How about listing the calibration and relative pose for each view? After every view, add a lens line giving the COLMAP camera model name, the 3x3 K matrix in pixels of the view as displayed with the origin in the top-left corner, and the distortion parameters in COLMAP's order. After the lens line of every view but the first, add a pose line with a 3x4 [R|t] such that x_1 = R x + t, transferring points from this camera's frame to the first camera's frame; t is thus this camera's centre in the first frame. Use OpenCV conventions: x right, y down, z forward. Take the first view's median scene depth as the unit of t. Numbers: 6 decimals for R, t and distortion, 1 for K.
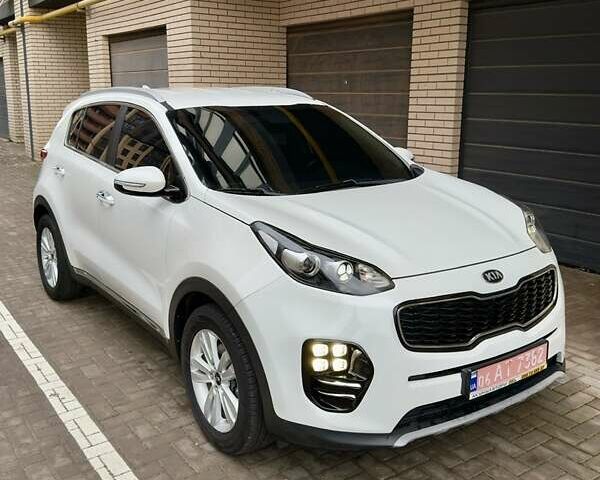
lens RADIAL K [[644.8, 0, 298.3], [0, 644.8, 226.4], [0, 0, 1]] dist [0.171308, -0.341656]
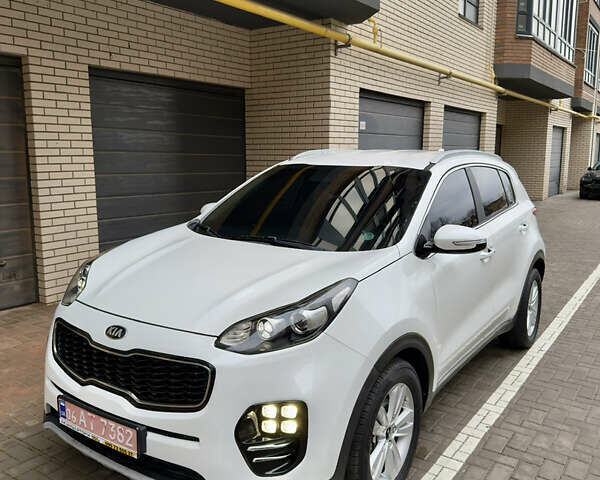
lens RADIAL K [[562.8, 0, 300.0], [0, 562.8, 240.0], [0, 0, 1]] dist [0.132508, -0.238729]
pose [[-0.365948, -0.146585, 0.919018, -1.398953], [0.183416, 0.956788, 0.225645, -0.405068], [-0.912382, 0.251136, -0.323249, 1.945052]]
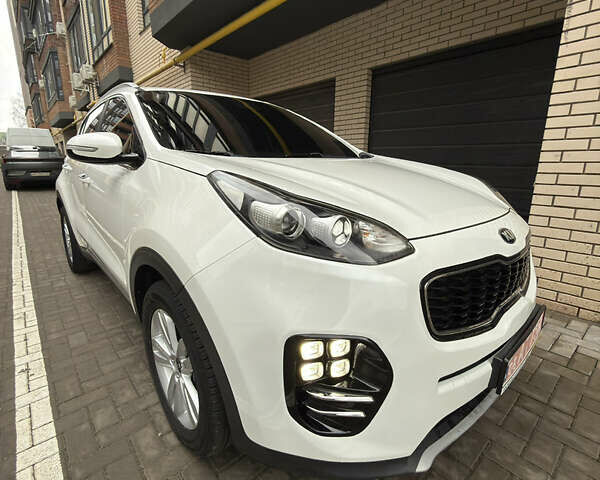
lens RADIAL K [[316.4, 0, 300.0], [0, 316.4, 240.0], [0, 0, 1]] dist [0.001153, 0.000702]
pose [[0.992793, -0.020756, 0.118033, -0.009632], [0.016603, 0.999212, 0.036060, 0.049619], [-0.118689, -0.033841, 0.992355, 0.499061]]
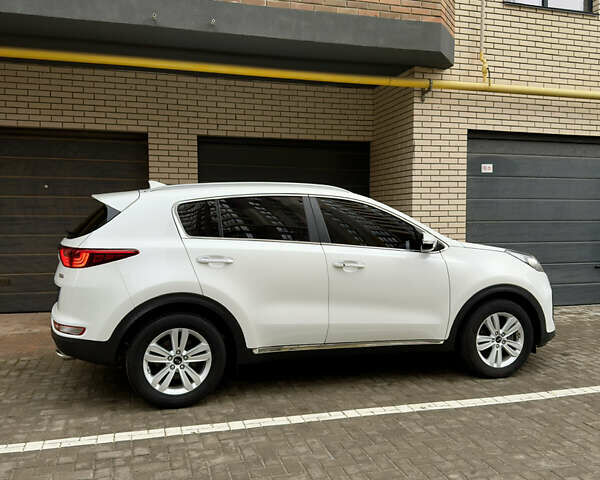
lens RADIAL K [[552.3, 0, 297.2], [0, 552.3, 252.5], [0, 0, 1]] dist [0.186137, -0.391783]
pose [[0.312377, -0.063842, 0.947811, -1.552955], [0.192835, 0.981228, 0.002539, -0.104502], [-0.930180, 0.181978, 0.318824, 0.849340]]
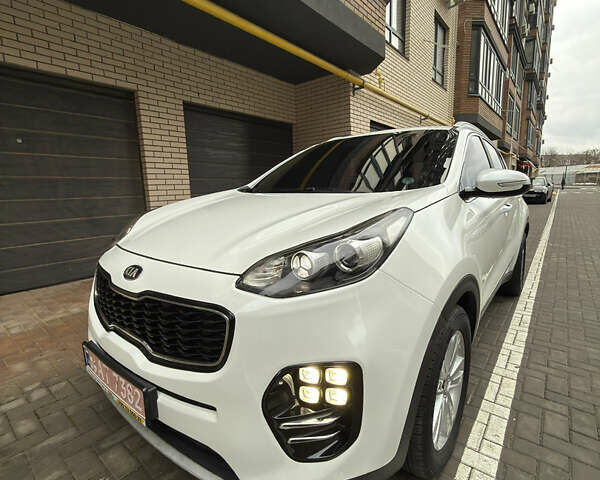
lens RADIAL K [[320.1, 0, 300.0], [0, 320.1, 240.0], [0, 0, 1]] dist [-0.000564, 0.000877]
pose [[-0.286269, -0.147318, 0.946756, -1.065528], [0.219330, 0.951797, 0.214420, -0.250131], [-0.932708, 0.269034, -0.240159, 1.860670]]
